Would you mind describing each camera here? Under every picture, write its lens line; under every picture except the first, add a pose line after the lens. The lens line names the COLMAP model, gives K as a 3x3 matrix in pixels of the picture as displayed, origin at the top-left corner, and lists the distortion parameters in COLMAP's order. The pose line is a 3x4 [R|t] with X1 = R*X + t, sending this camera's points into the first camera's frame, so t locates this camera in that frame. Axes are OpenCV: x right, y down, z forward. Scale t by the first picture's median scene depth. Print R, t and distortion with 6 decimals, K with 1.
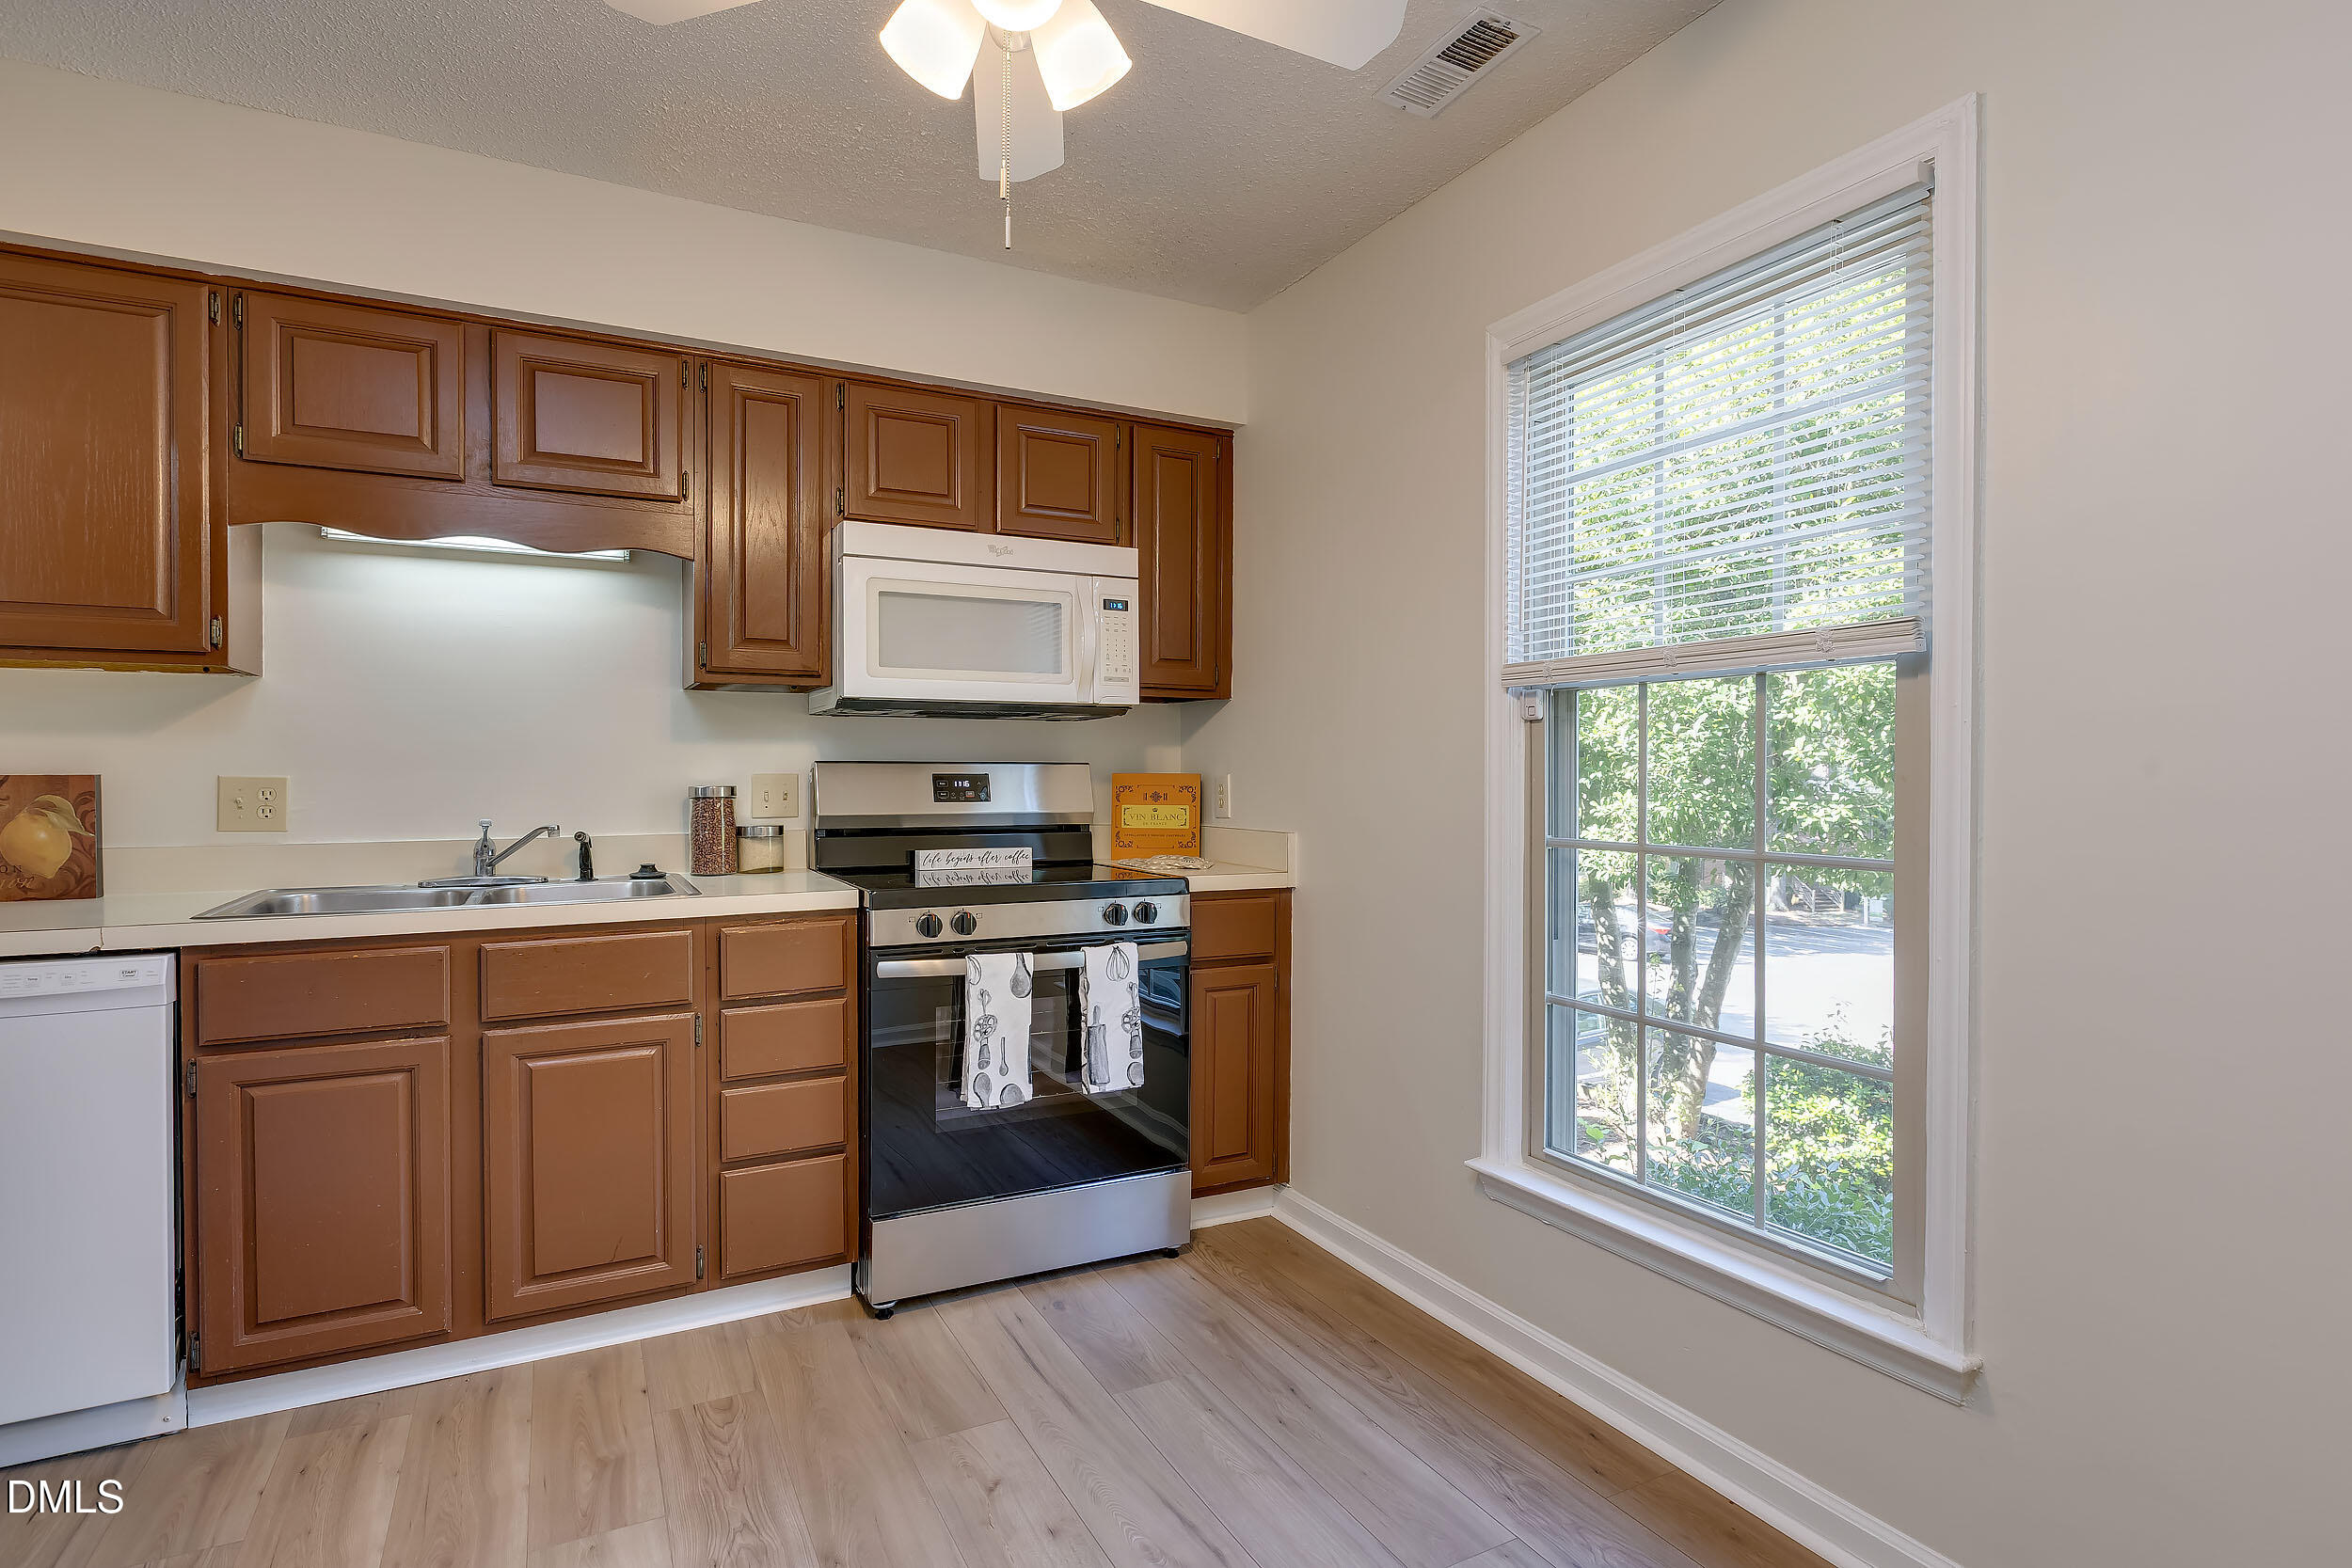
lens RADIAL K [[1164.0, 0, 1166.0], [0, 1164.0, 787.7], [0, 0, 1]] dist [0.002326, 0.000583]
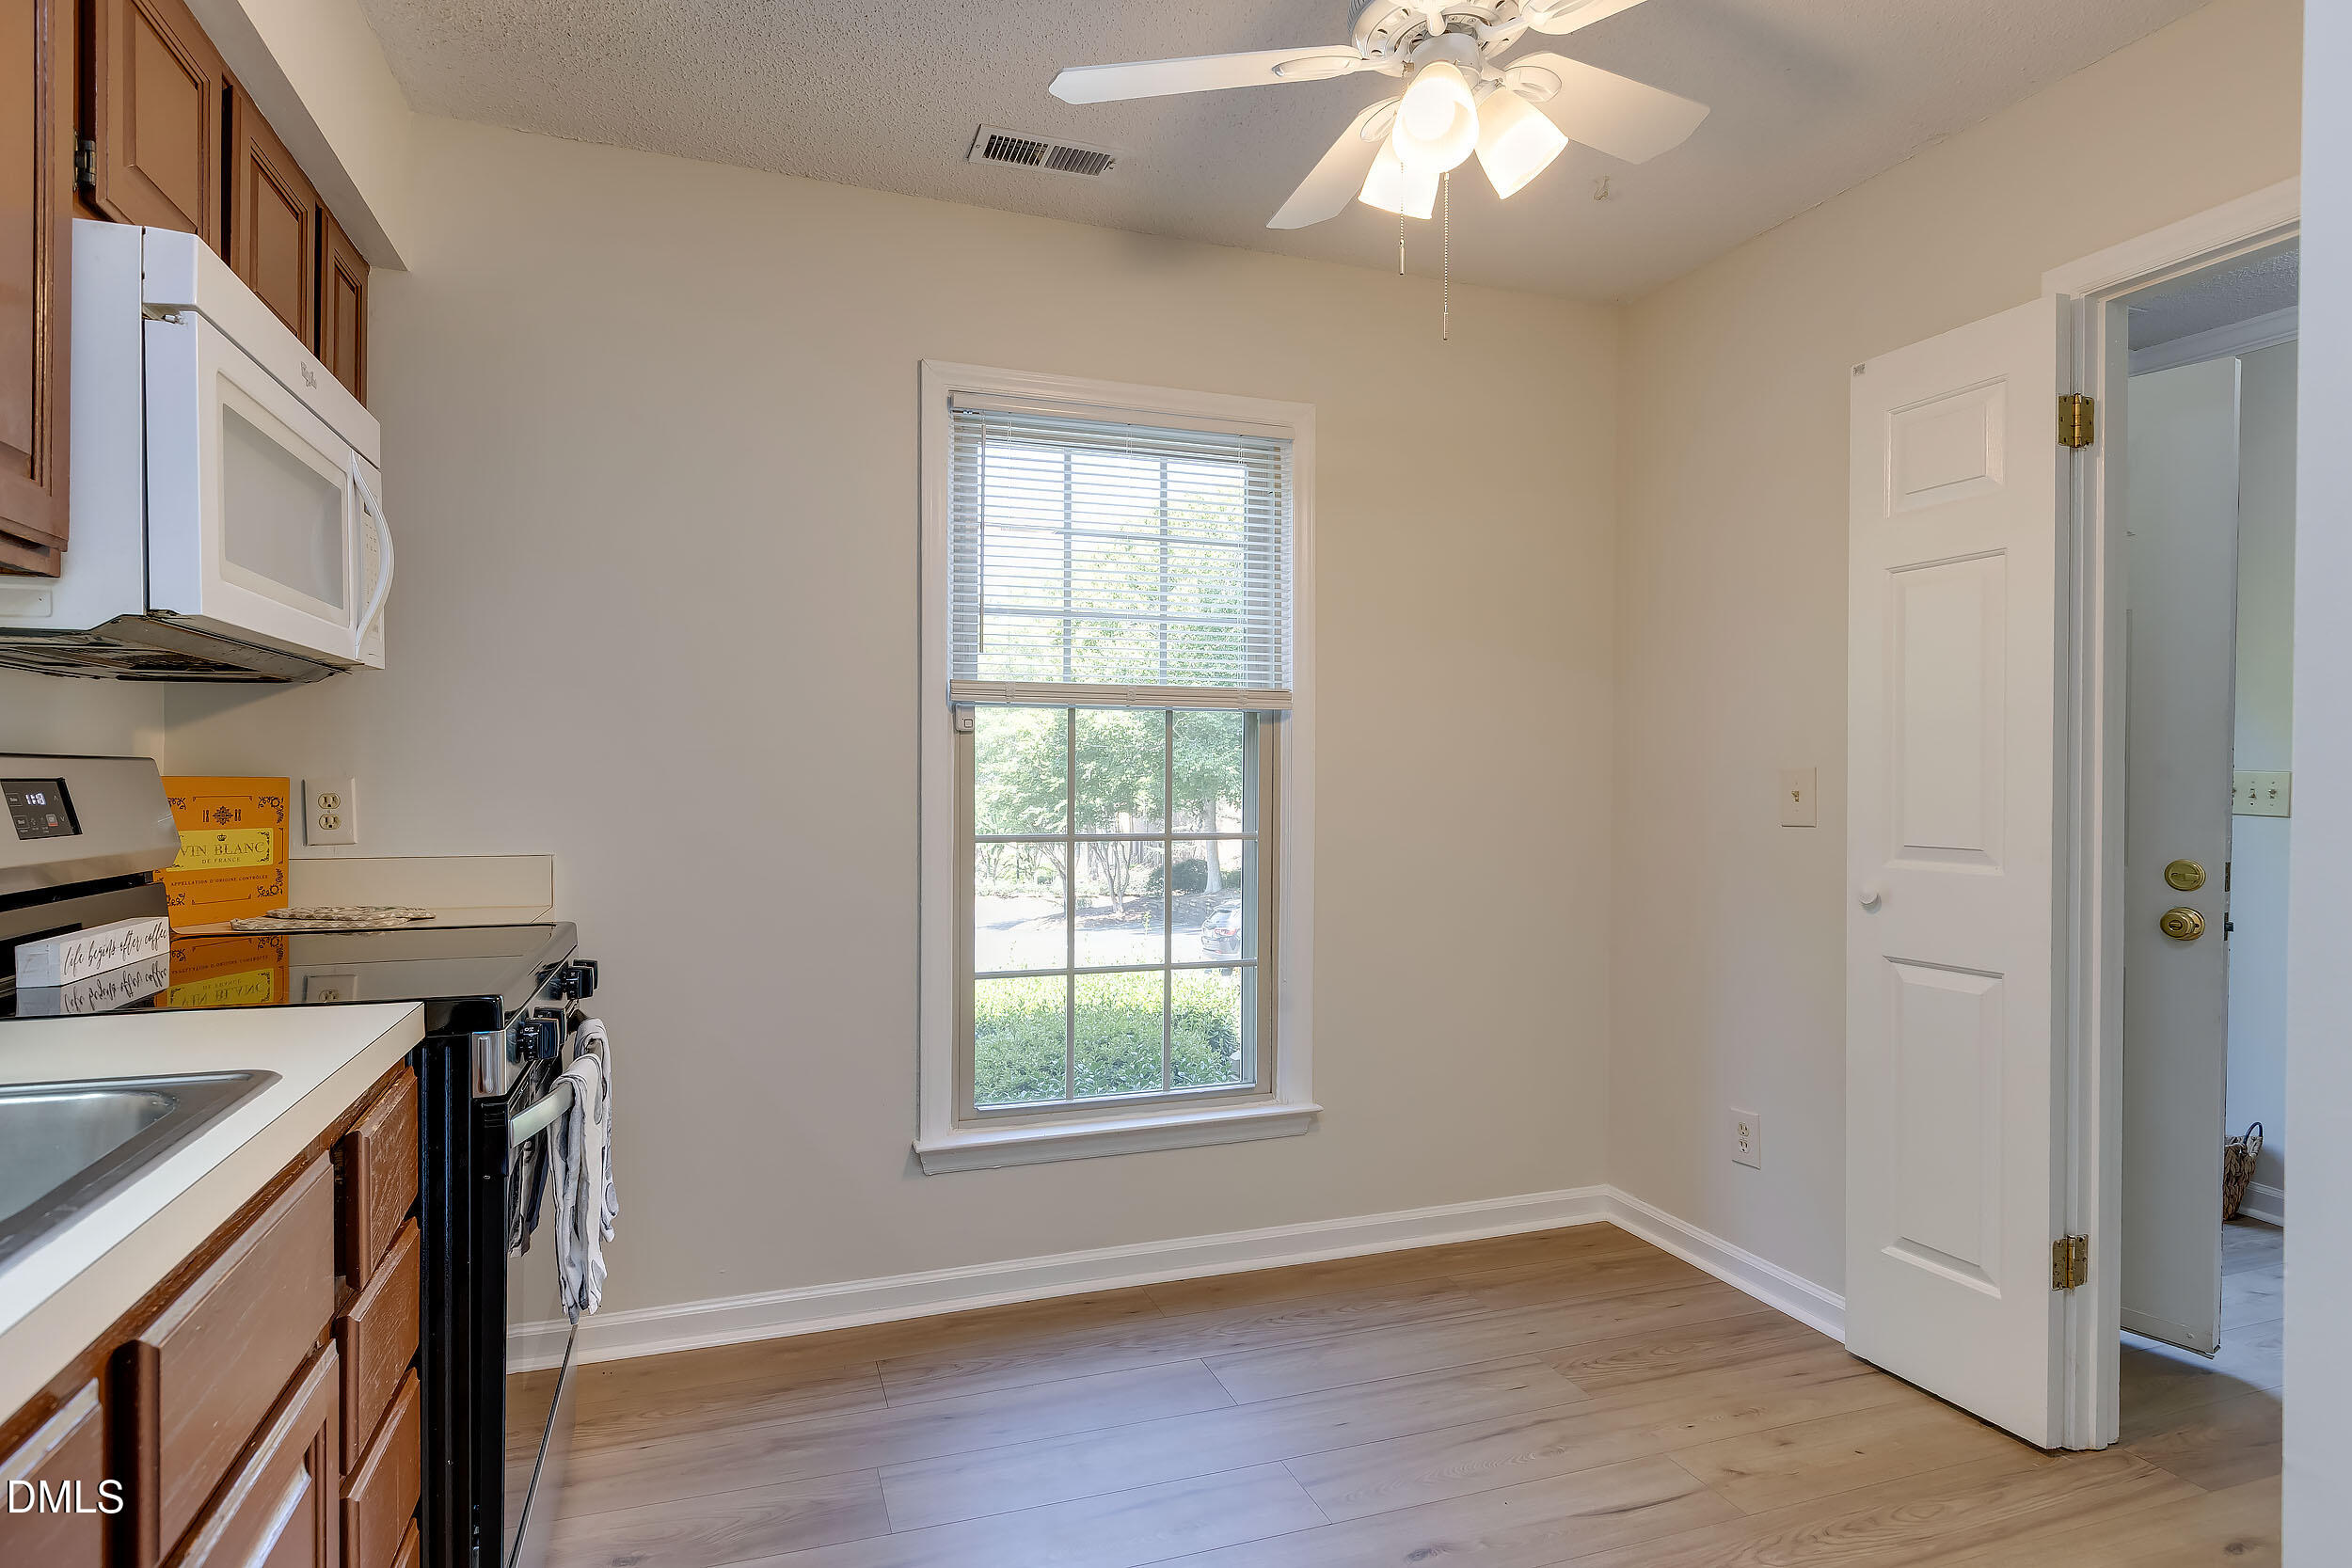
lens RADIAL K [[1164.0, 0, 1166.0], [0, 1164.0, 787.7], [0, 0, 1]] dist [0.002326, 0.000583]
pose [[0.168625, -0.008918, 0.985640, -0.678675], [0.008036, 0.999938, 0.007673, -0.009450], [-0.985648, 0.006627, 0.168686, 0.552087]]
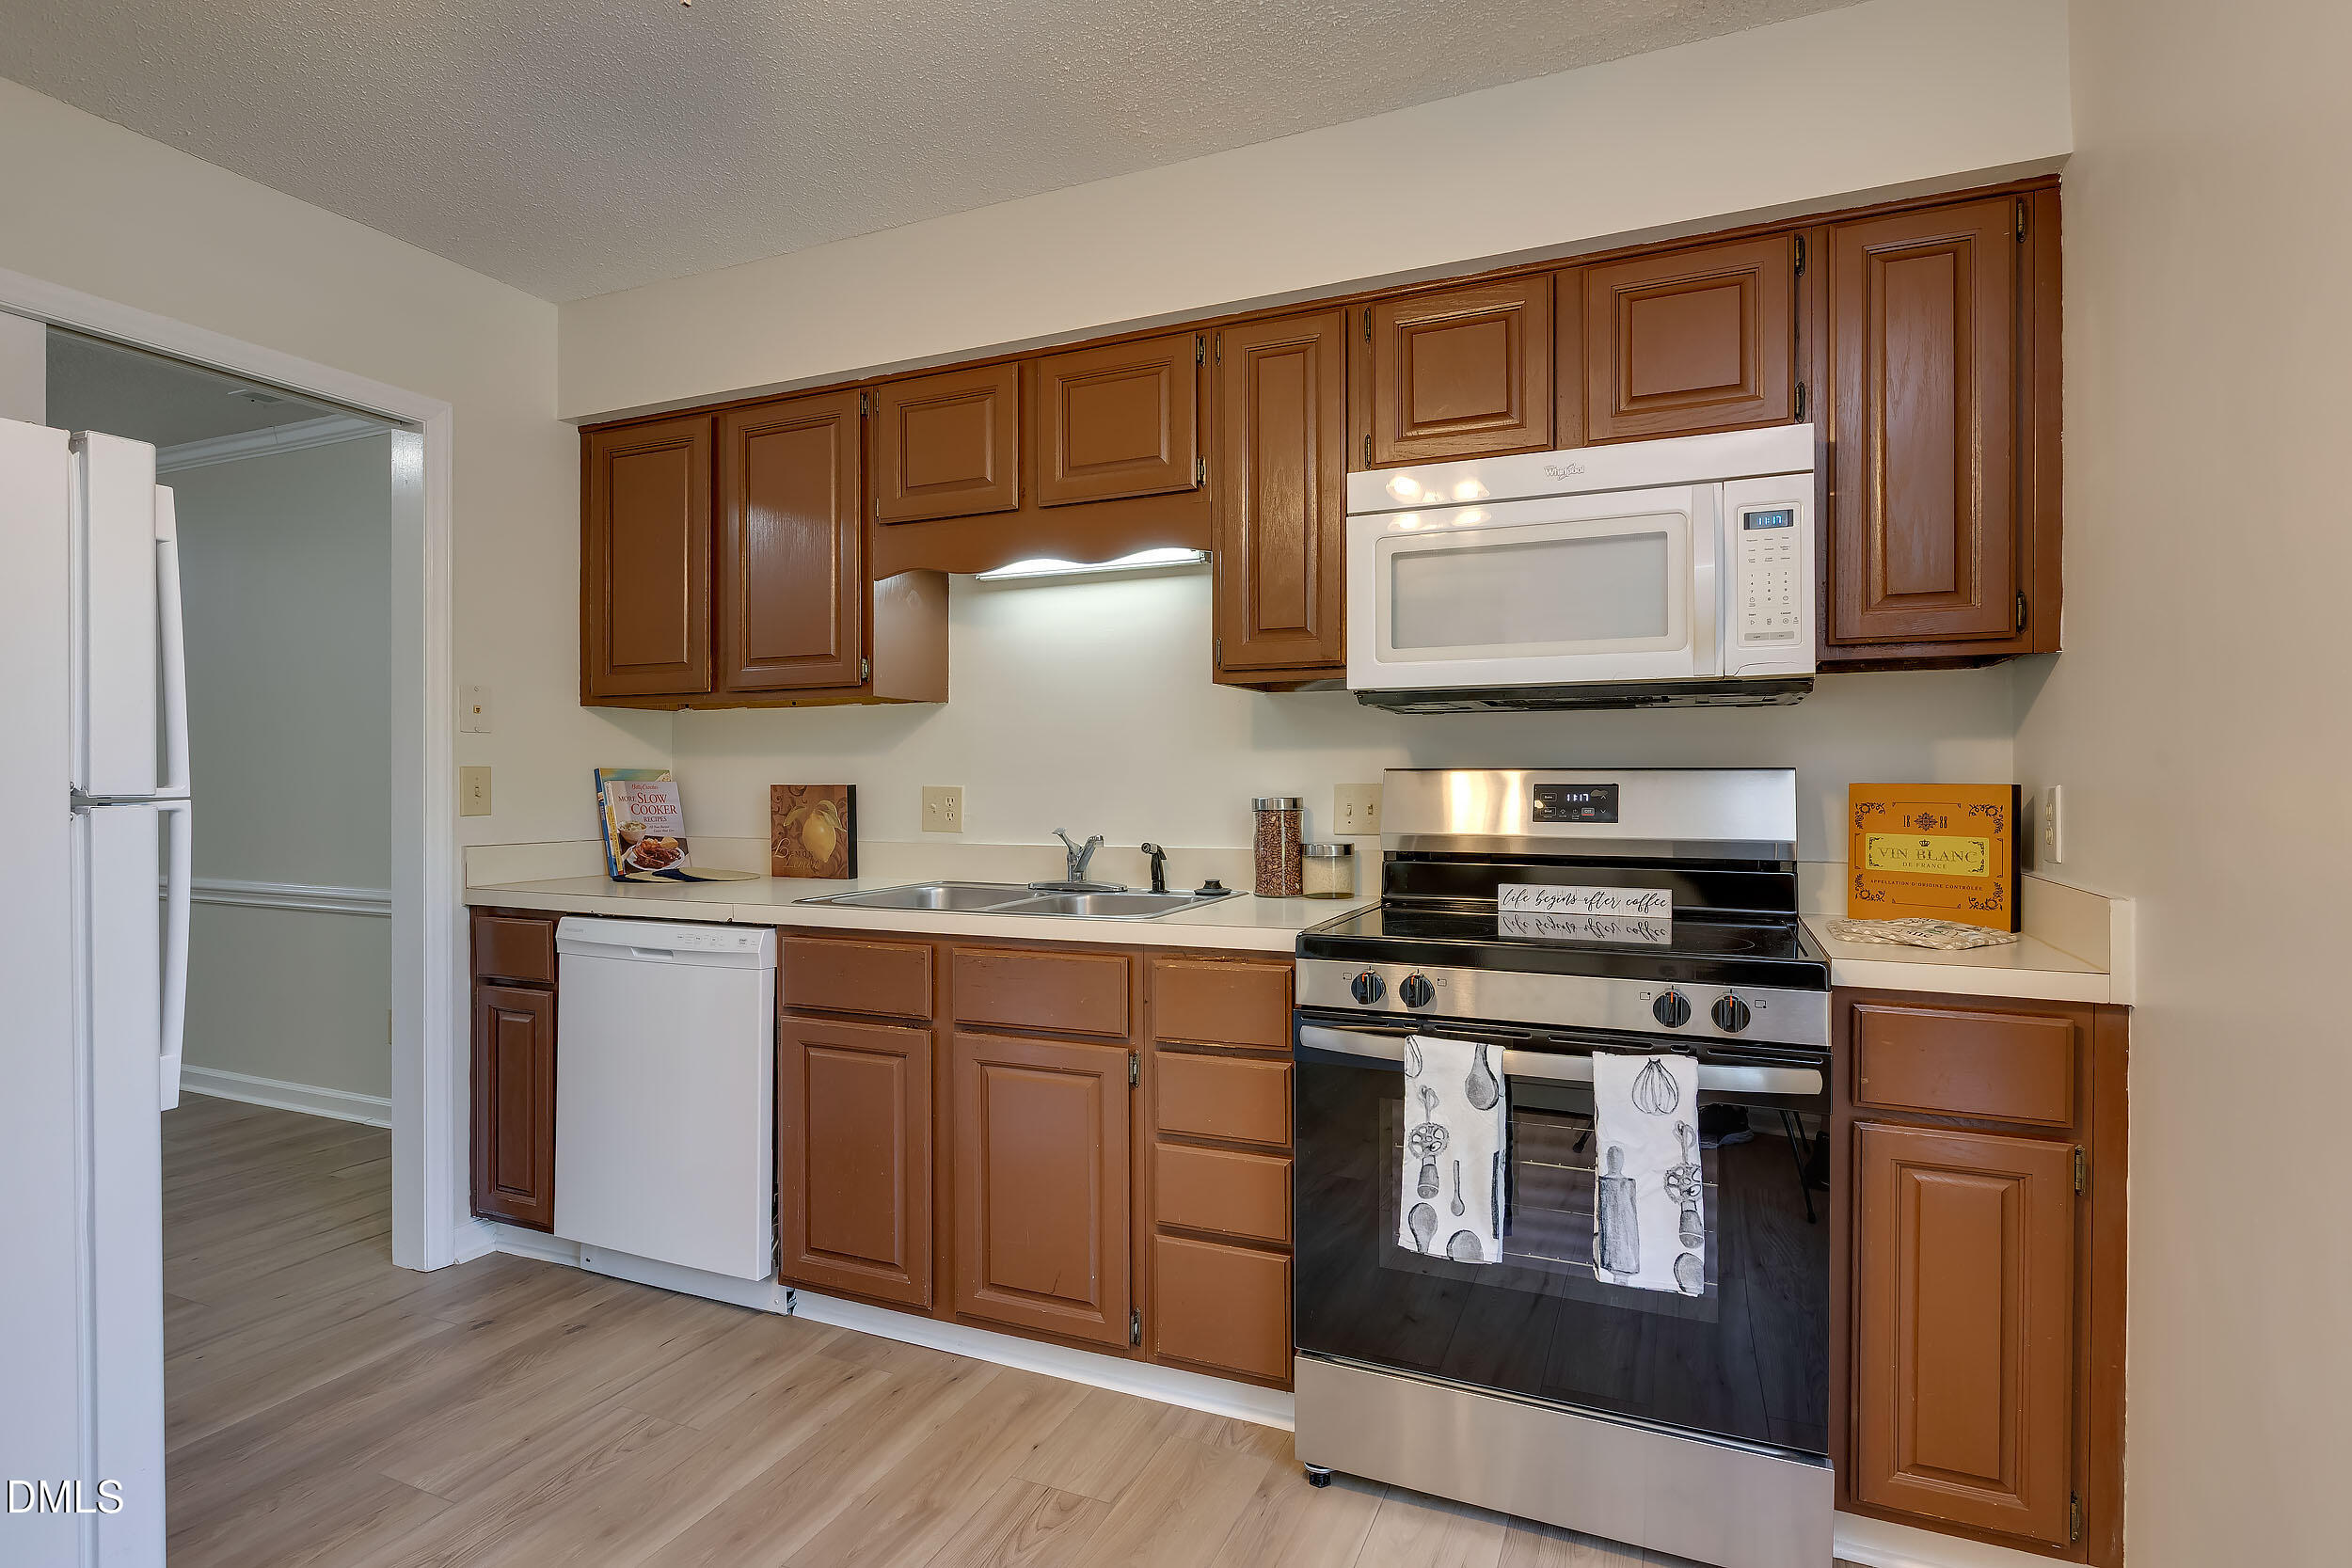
lens RADIAL K [[1166.7, 0, 1179.7], [0, 1166.7, 776.9], [0, 0, 1]] dist [-0.001080, 0.000097]
pose [[0.628507, -0.003700, -0.777795, 0.290460], [-0.007980, 0.999905, -0.011205, -0.007468], [0.777763, 0.013249, 0.628418, 0.406563]]
